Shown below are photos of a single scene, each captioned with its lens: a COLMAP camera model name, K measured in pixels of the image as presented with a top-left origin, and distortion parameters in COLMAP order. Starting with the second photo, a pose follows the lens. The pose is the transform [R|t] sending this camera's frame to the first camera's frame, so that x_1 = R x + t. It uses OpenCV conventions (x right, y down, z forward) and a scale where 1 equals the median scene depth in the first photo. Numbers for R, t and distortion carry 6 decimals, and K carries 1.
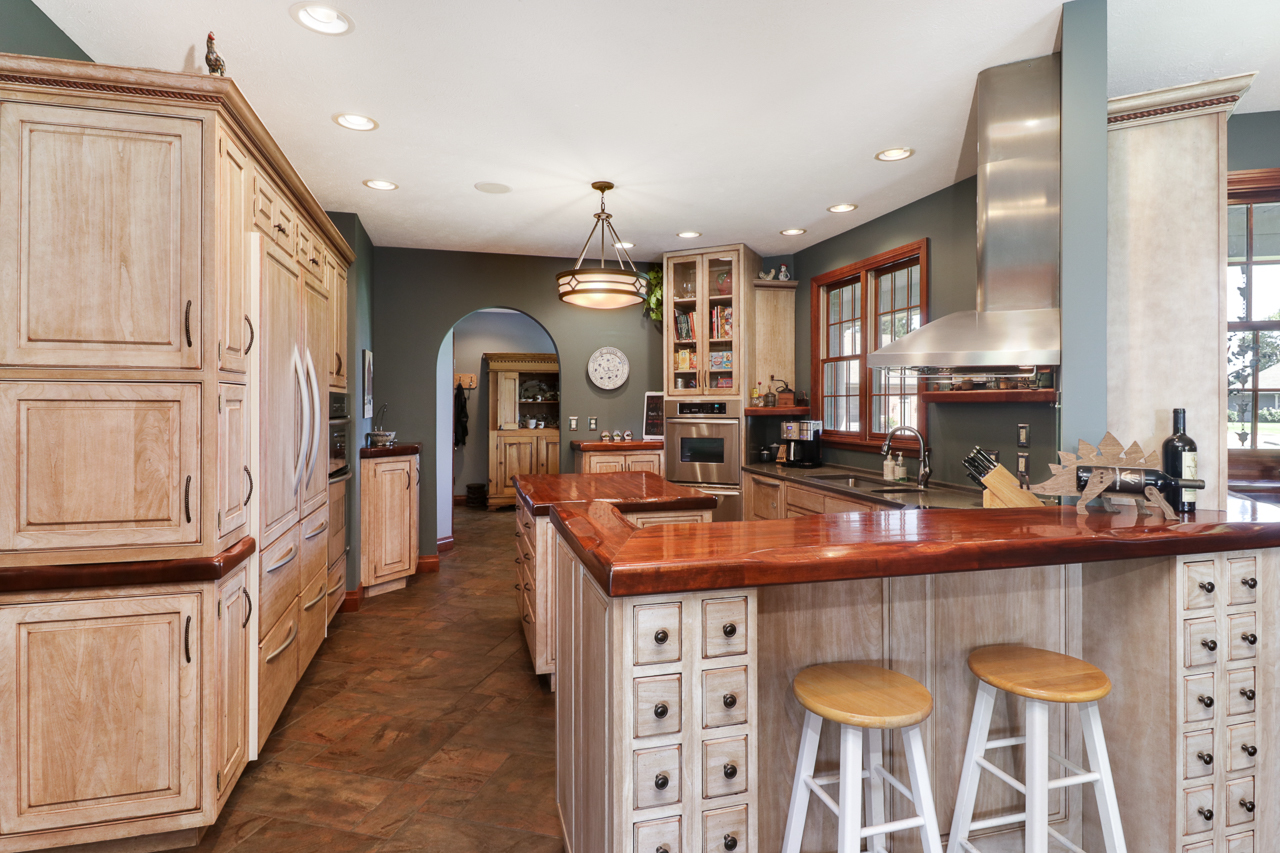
lens RADIAL K [[690.7, 0, 633.2], [0, 690.7, 401.3], [0, 0, 1]] dist [-0.001501, -0.003248]
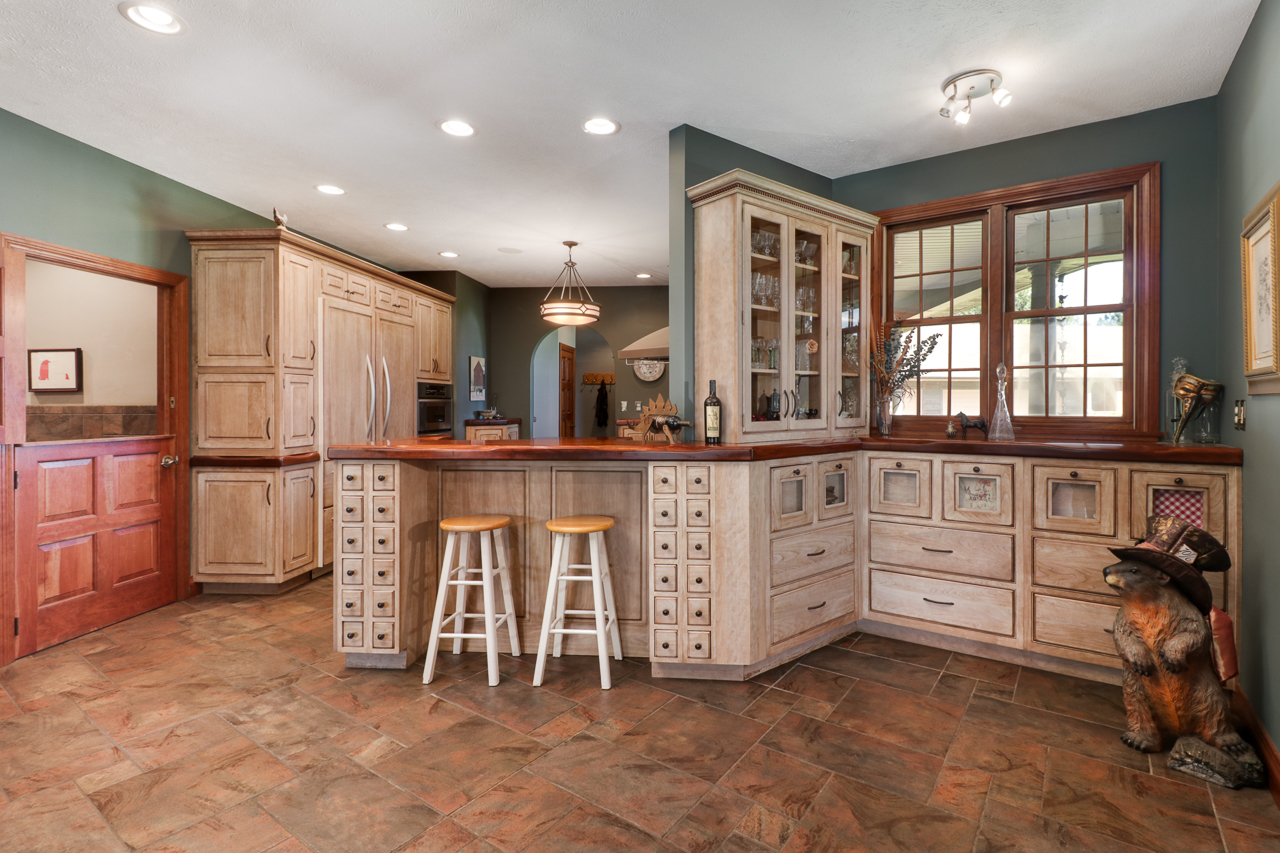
lens RADIAL K [[625.6, 0, 676.4], [0, 625.6, 402.8], [0, 0, 1]] dist [0.003961, -0.002572]
pose [[0.943646, 0.000090, -0.330956, 1.207089], [0.001417, 0.999990, 0.004314, 0.058112], [0.330953, -0.004540, 0.943636, -0.415977]]
